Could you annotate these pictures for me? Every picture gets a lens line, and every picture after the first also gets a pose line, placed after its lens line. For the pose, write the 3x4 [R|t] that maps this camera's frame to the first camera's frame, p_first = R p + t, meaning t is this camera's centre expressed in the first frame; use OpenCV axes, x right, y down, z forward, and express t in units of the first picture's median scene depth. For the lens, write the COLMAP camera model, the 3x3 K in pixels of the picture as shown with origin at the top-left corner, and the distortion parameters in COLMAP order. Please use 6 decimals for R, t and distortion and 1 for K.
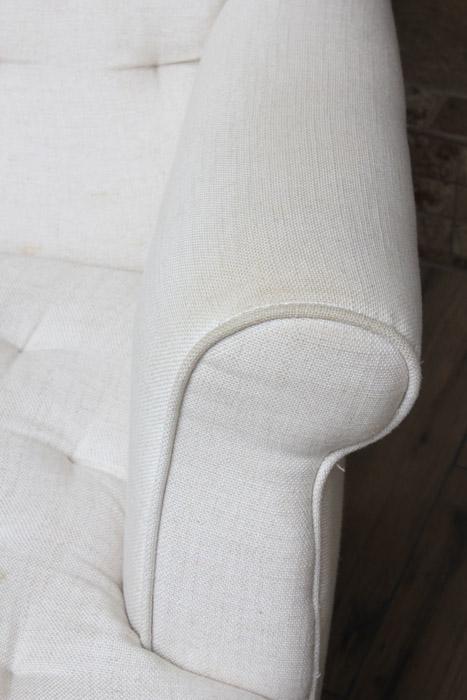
lens RADIAL K [[1646.1, 0, 233.5], [0, 1646.1, 350.0], [0, 0, 1]] dist [0.054364, 0.160767]
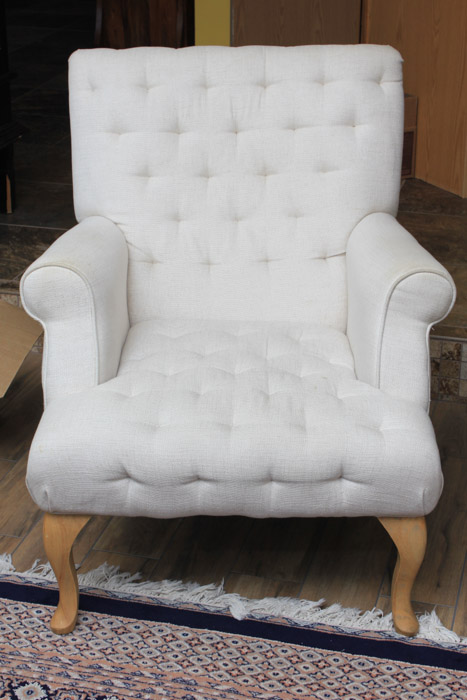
lens RADIAL K [[1270.5, 0, 233.5], [0, 1270.5, 350.0], [0, 0, 1]] dist [0.008747, 0.057839]
pose [[0.989905, -0.039773, 0.136034, -0.670956], [0.082677, 0.941638, -0.326318, 0.900097], [-0.115116, 0.334271, 0.935420, -1.305408]]
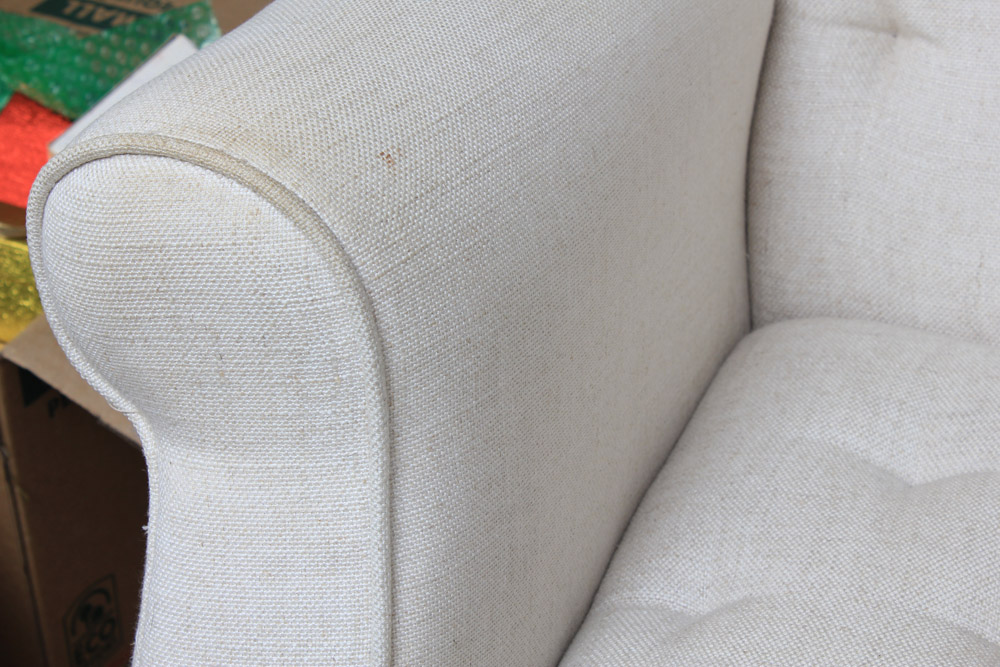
lens RADIAL K [[2351.6, 0, 500.0], [0, 2351.6, 333.5], [0, 0, 1]] dist [0.054364, 0.160767]
pose [[0.977134, 0.090074, -0.192602, -0.405155], [-0.114037, 0.986542, -0.117173, 0.047242], [0.179456, 0.136458, 0.974256, 0.246277]]
